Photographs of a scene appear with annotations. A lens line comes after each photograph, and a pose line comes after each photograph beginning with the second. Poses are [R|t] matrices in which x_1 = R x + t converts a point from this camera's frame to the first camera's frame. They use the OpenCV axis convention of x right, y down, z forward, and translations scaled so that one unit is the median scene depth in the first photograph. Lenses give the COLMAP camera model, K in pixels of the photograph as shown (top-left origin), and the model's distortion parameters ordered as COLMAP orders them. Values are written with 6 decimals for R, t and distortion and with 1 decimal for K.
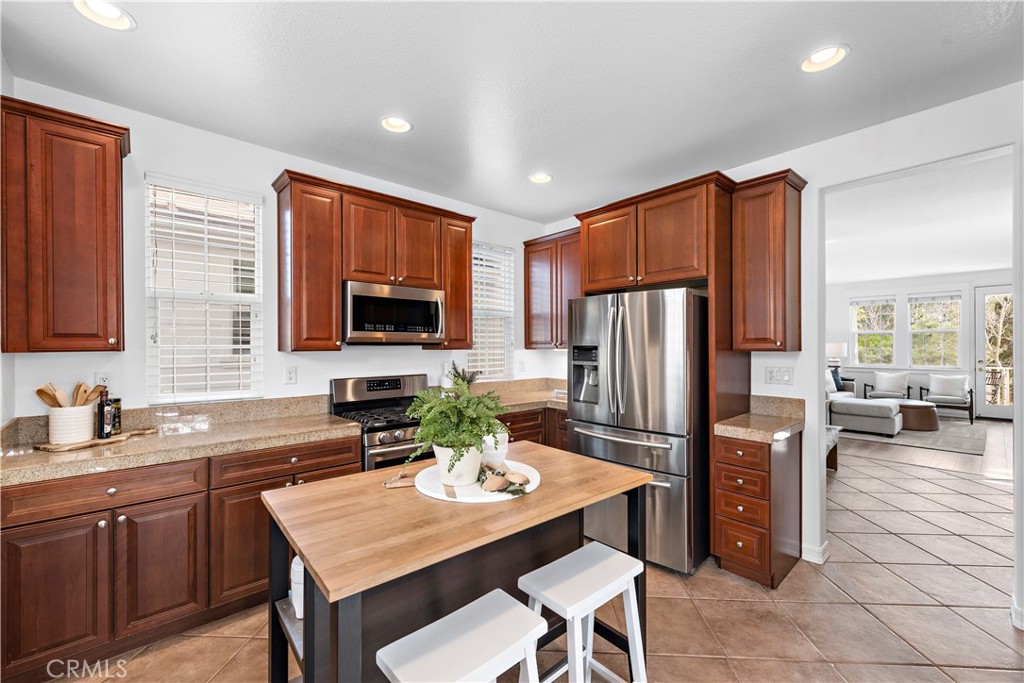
lens RADIAL K [[424.4, 0, 512.2], [0, 424.4, 345.1], [0, 0, 1]] dist [0.001799, 0.000219]
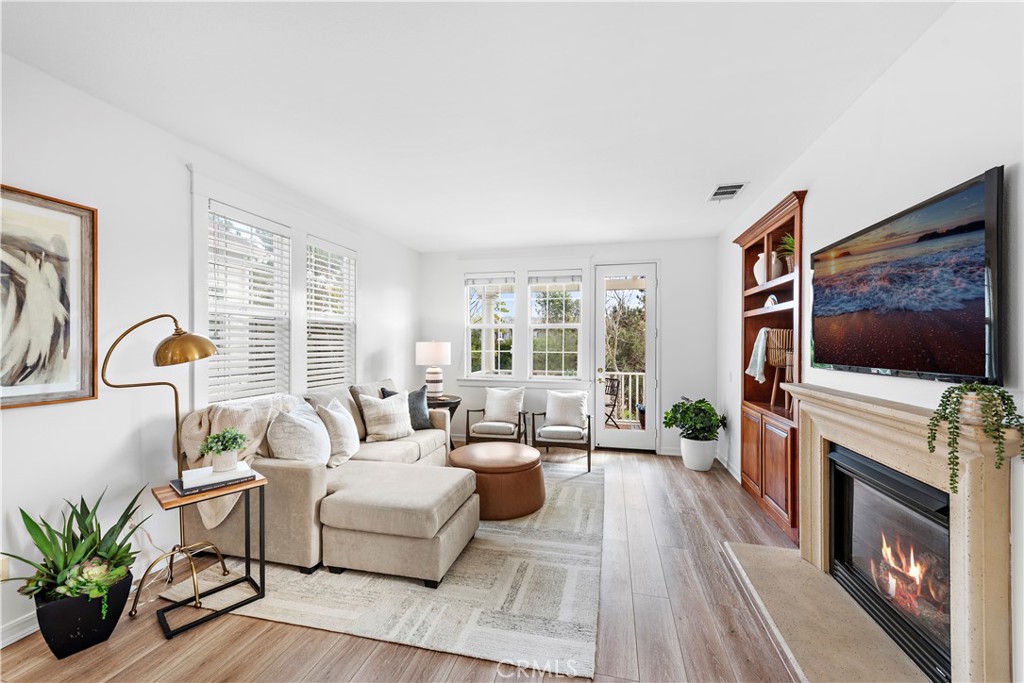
lens RADIAL K [[399.3, 0, 512.0], [0, 399.3, 341.5], [0, 0, 1]] dist [0.001335, -0.000175]
pose [[0.821668, 0.011856, 0.569843, 0.593924], [-0.008478, 0.999927, -0.008579, -0.001382], [-0.569903, 0.002218, 0.821709, 0.530724]]
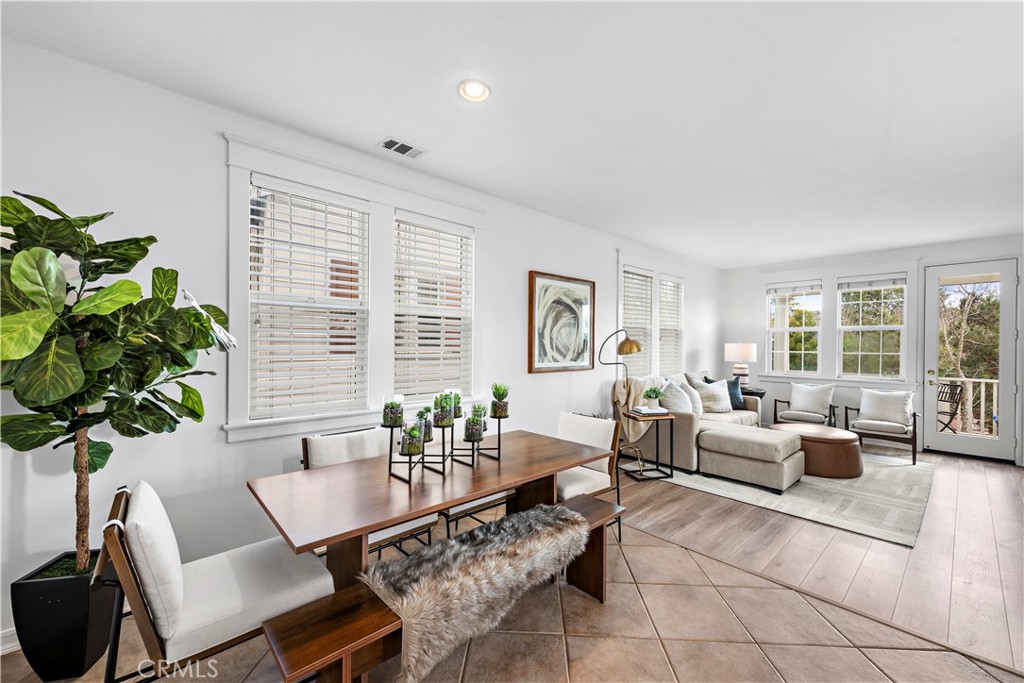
lens RADIAL K [[405.6, 0, 508.0], [0, 405.6, 344.9], [0, 0, 1]] dist [0.000291, -0.000155]
pose [[0.999909, 0.013129, 0.002998, 0.391831], [-0.013139, 0.999907, 0.003619, 0.001189], [-0.002950, -0.003658, 0.999989, 0.324885]]
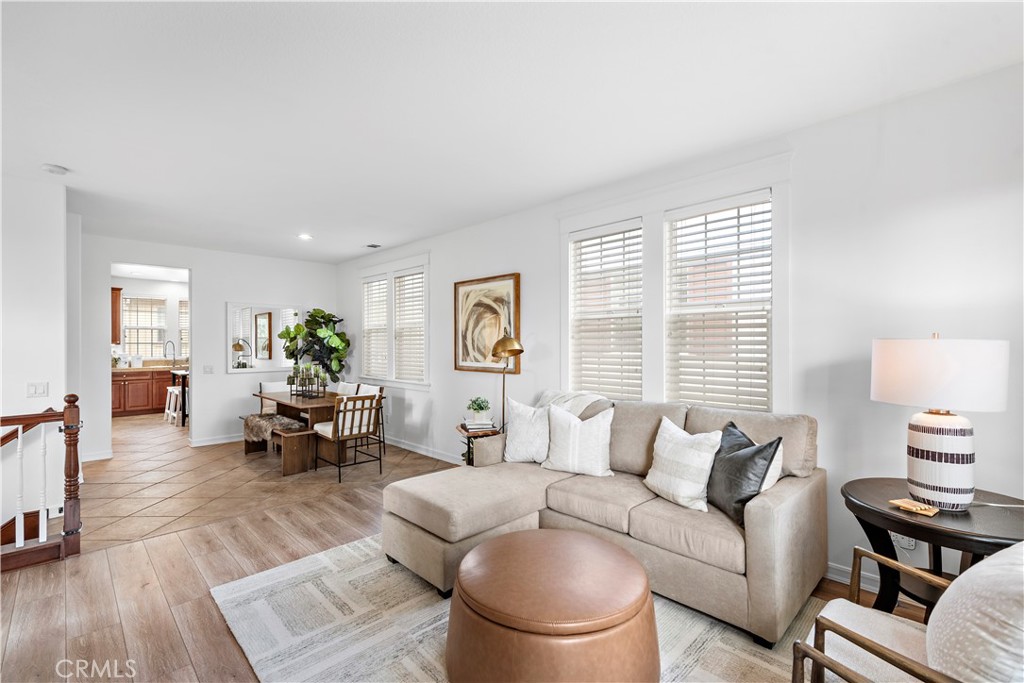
lens RADIAL K [[439.2, 0, 510.2], [0, 439.2, 344.4], [0, 0, 1]] dist [0.001026, 0.000230]
pose [[0.069448, 0.010547, -0.997530, 1.085427], [0.000680, 0.999943, 0.010620, -0.006174], [0.997585, -0.001416, 0.069437, 0.877752]]
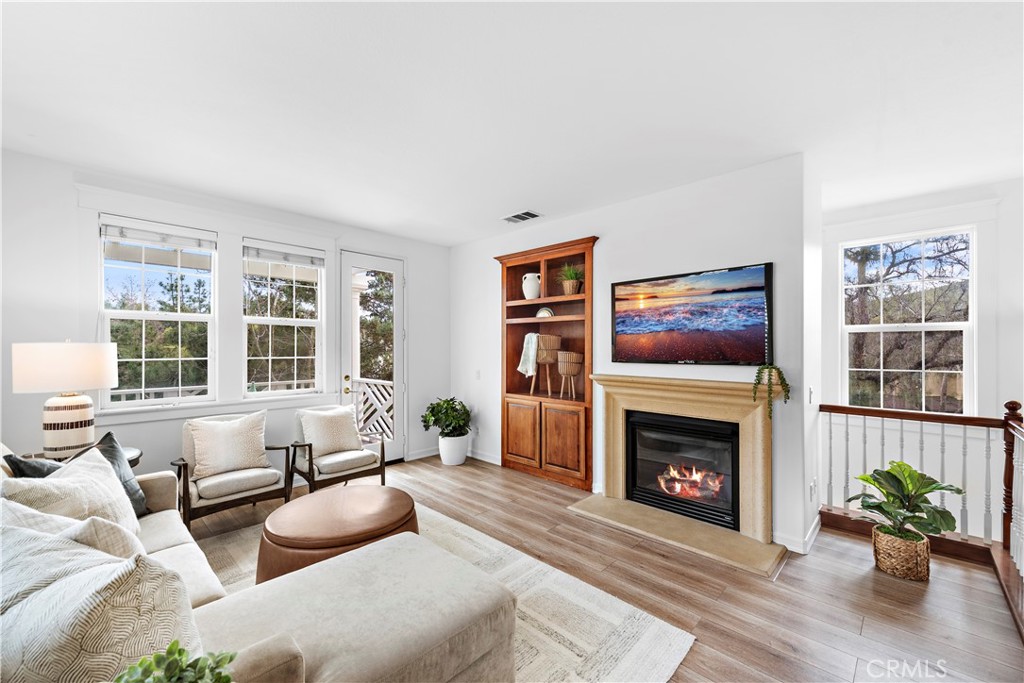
lens RADIAL K [[411.7, 0, 514.0], [0, 411.7, 344.3], [0, 0, 1]] dist [0.000621, -0.000358]
pose [[-0.088449, 0.007886, 0.996050, 0.507888], [-0.002937, 0.999962, -0.008178, -0.002702], [-0.996076, -0.003649, -0.088422, 0.816140]]
